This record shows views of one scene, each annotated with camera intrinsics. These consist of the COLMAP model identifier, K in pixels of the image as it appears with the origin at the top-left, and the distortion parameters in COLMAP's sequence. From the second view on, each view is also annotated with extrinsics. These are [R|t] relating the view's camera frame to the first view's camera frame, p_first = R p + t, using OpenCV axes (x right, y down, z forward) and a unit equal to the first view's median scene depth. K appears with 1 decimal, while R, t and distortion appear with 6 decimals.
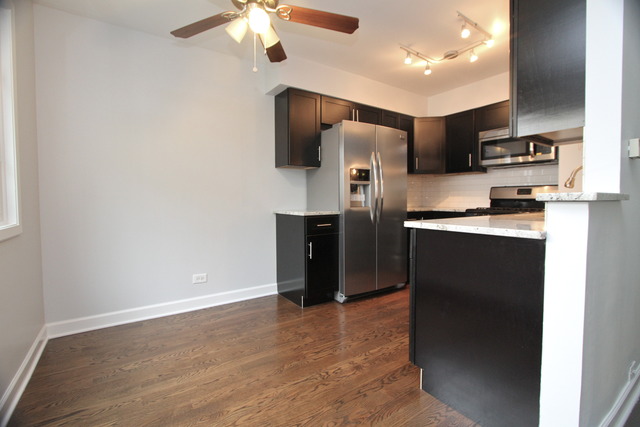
lens RADIAL K [[291.7, 0, 321.3], [0, 291.7, 210.9], [0, 0, 1]] dist [-0.015694, 0.000290]
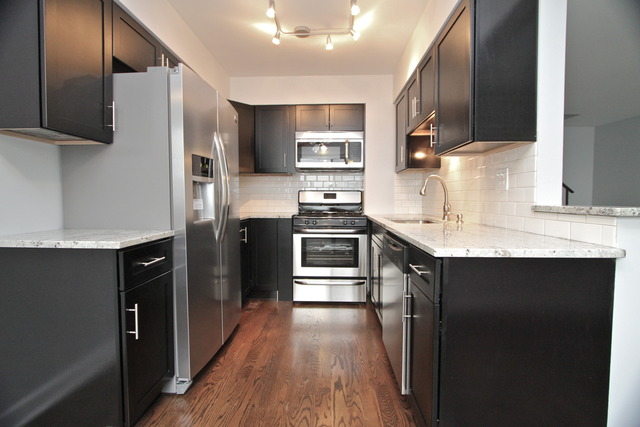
lens RADIAL K [[297.0, 0, 318.5], [0, 297.0, 210.8], [0, 0, 1]] dist [-0.000343, 0.000122]
pose [[0.606612, -0.030422, 0.794415, -0.197319], [0.030223, 0.999428, 0.015194, -0.032793], [-0.794423, 0.014793, 0.607185, 0.412002]]
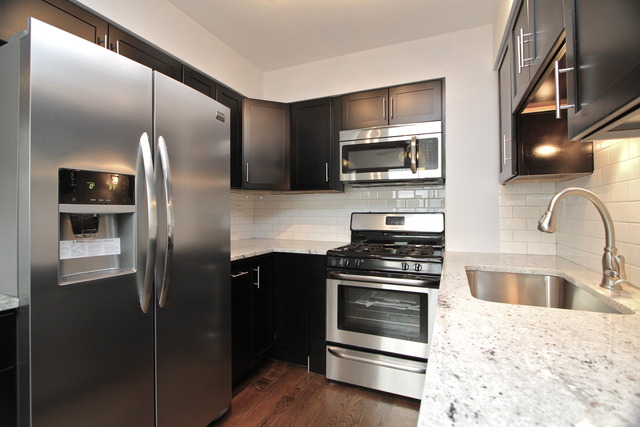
lens RADIAL K [[302.1, 0, 320.0], [0, 302.1, 213.5], [0, 0, 1]] dist [-0.012133, 0.000215]
pose [[0.847047, 0.000856, 0.531517, 0.156736], [0.021019, 0.999163, -0.035106, -0.067156], [-0.531102, 0.040909, 0.846320, 0.501982]]
